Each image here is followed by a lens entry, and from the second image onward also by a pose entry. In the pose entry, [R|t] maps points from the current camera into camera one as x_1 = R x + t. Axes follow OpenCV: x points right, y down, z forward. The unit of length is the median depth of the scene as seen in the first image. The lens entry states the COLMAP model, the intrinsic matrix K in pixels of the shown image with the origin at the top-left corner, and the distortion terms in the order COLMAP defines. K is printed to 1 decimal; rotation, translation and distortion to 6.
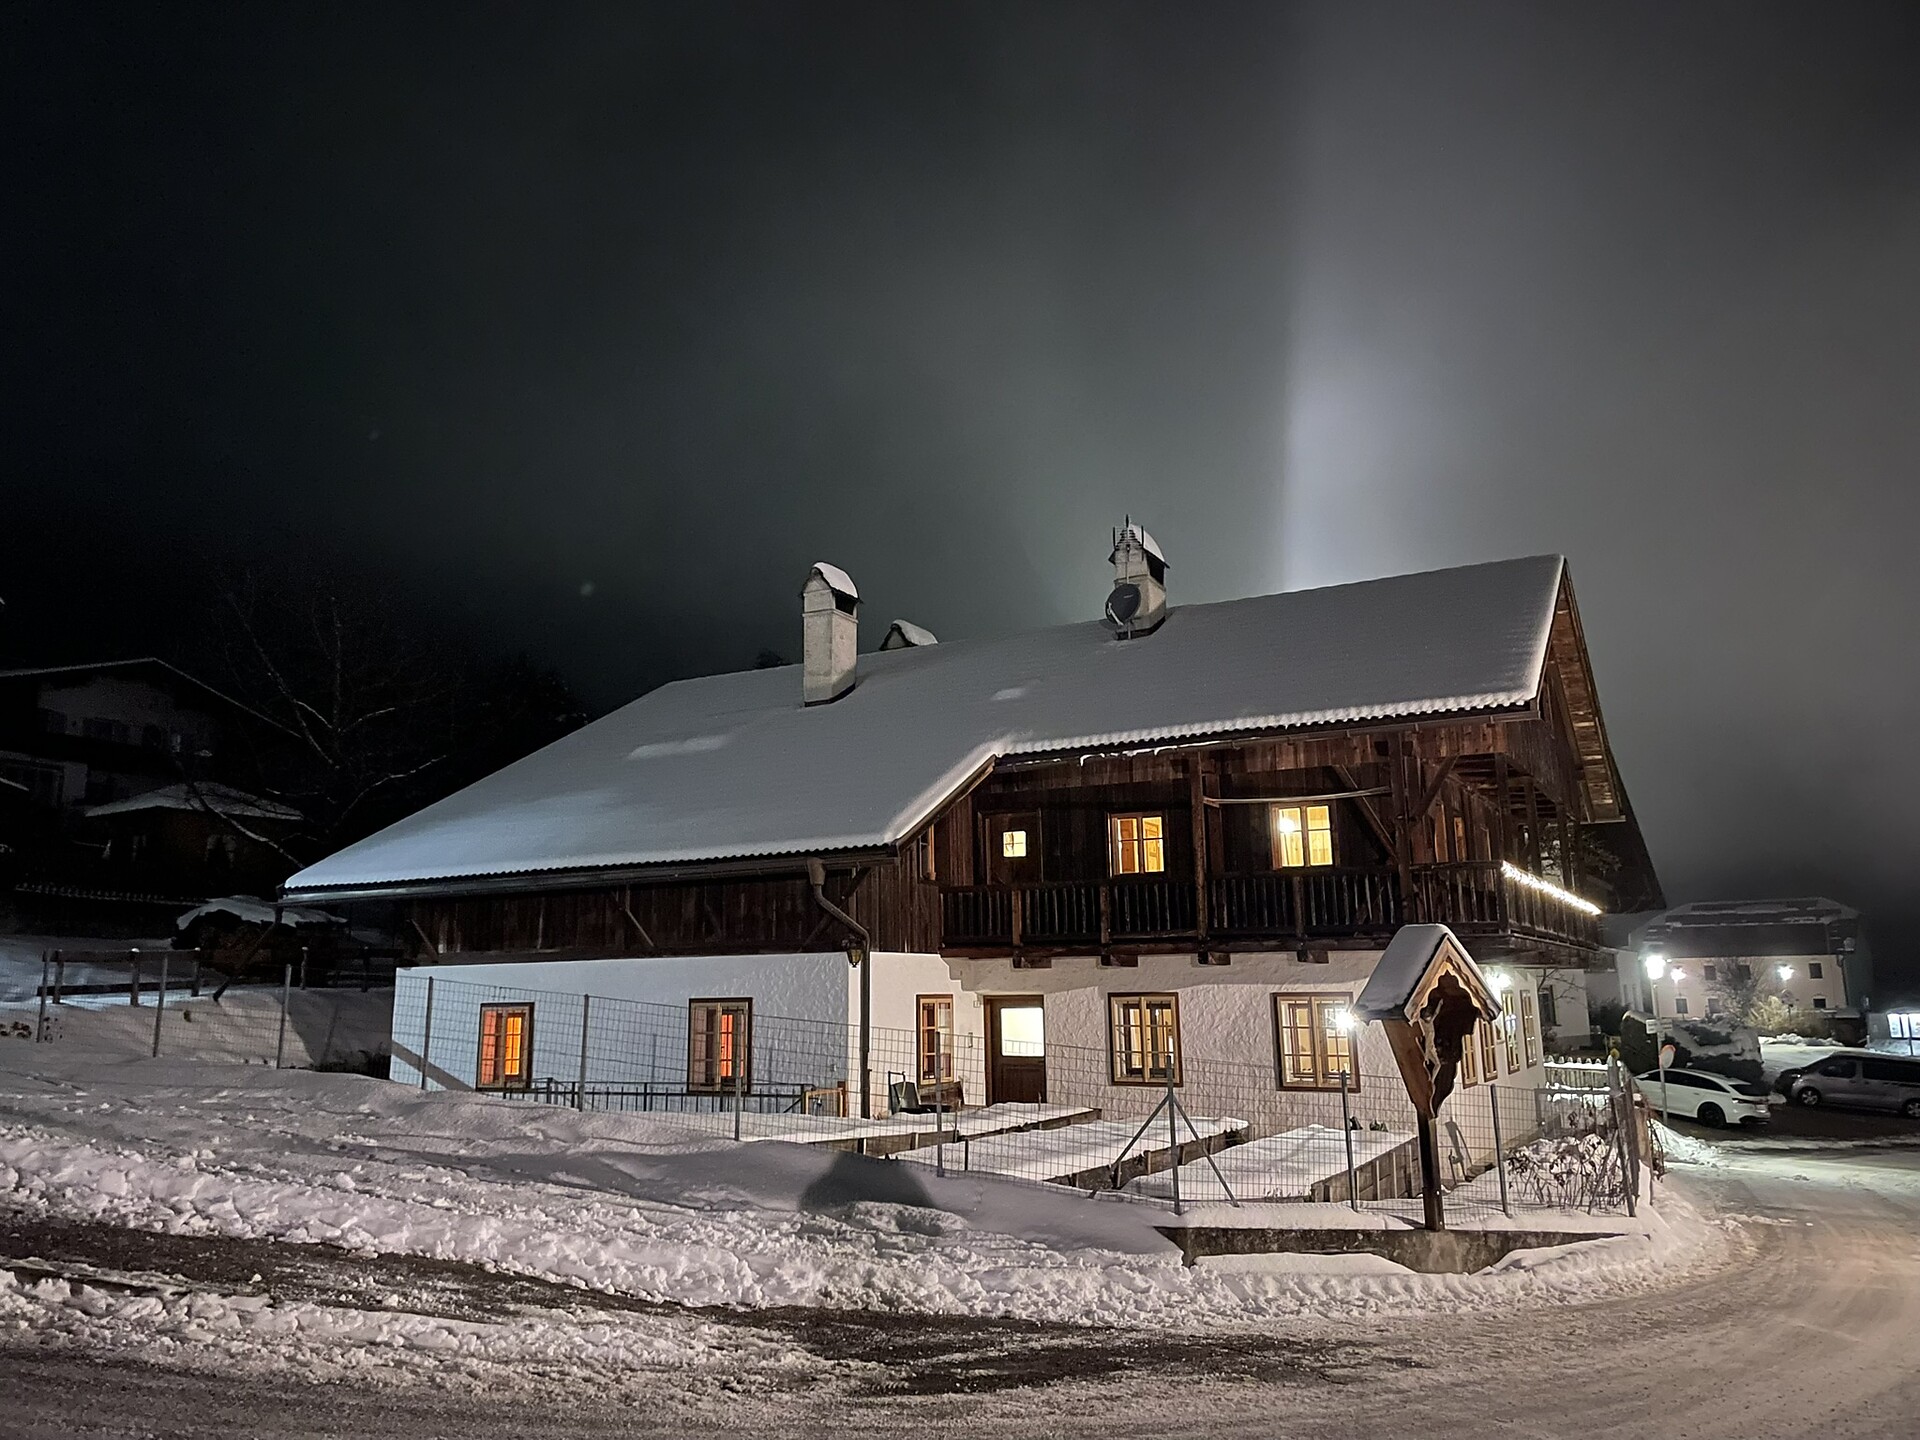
lens RADIAL K [[1455.2, 0, 913.0], [0, 1455.2, 717.9], [0, 0, 1]] dist [0.093818, -0.138654]
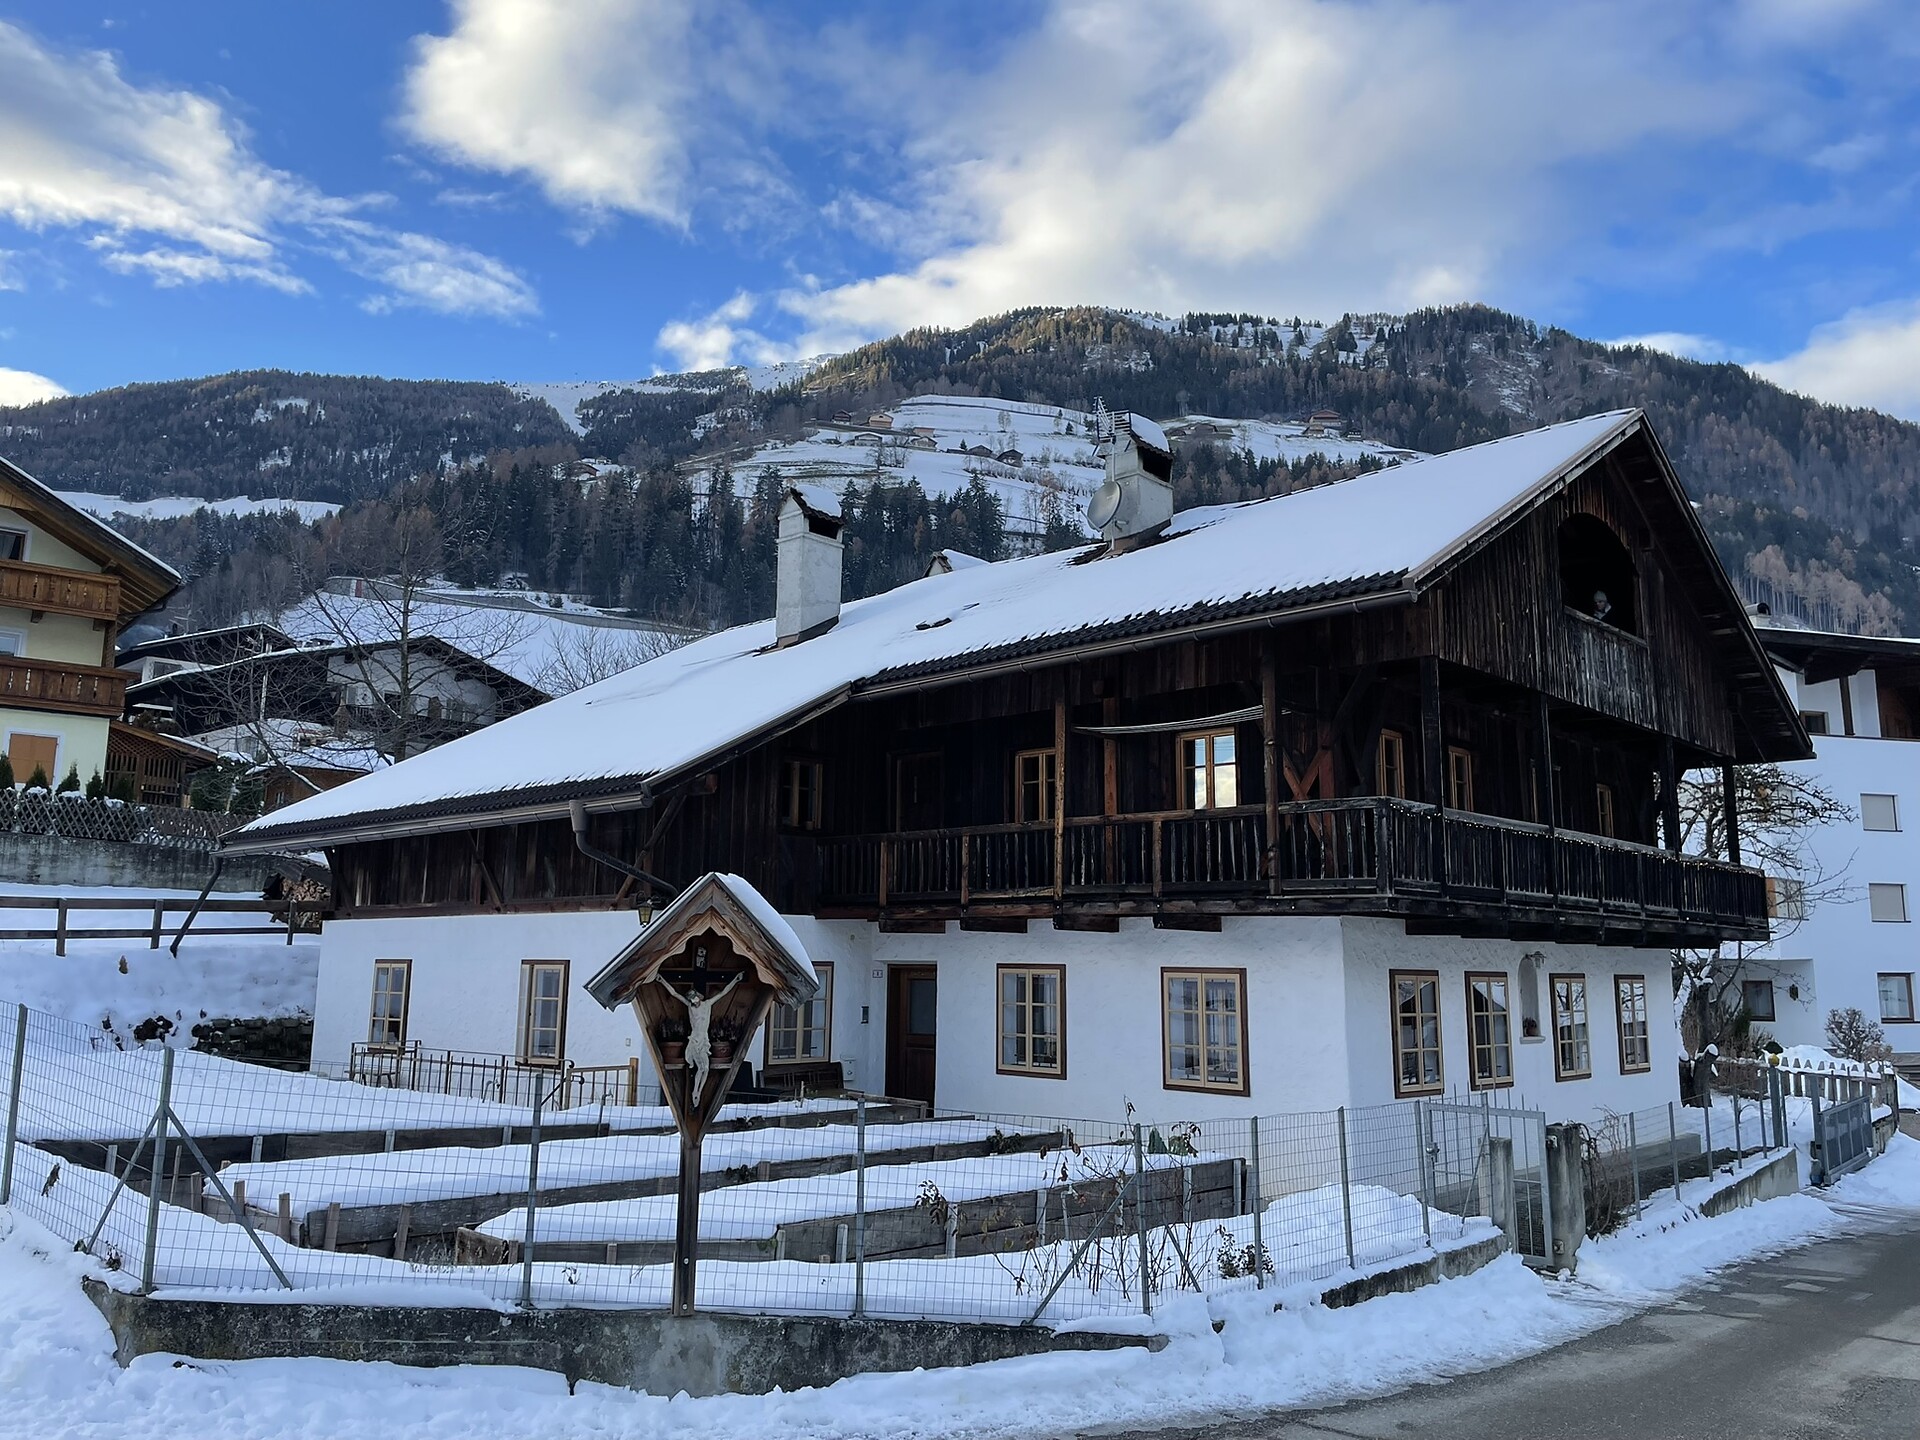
lens RADIAL K [[1455.2, 0, 913.0], [0, 1455.2, 717.9], [0, 0, 1]] dist [0.093818, -0.138654]
pose [[0.966315, -0.018735, -0.256681, 0.310458], [0.023931, 0.999567, 0.017136, 0.033544], [0.256249, -0.022701, 0.966344, 0.191869]]
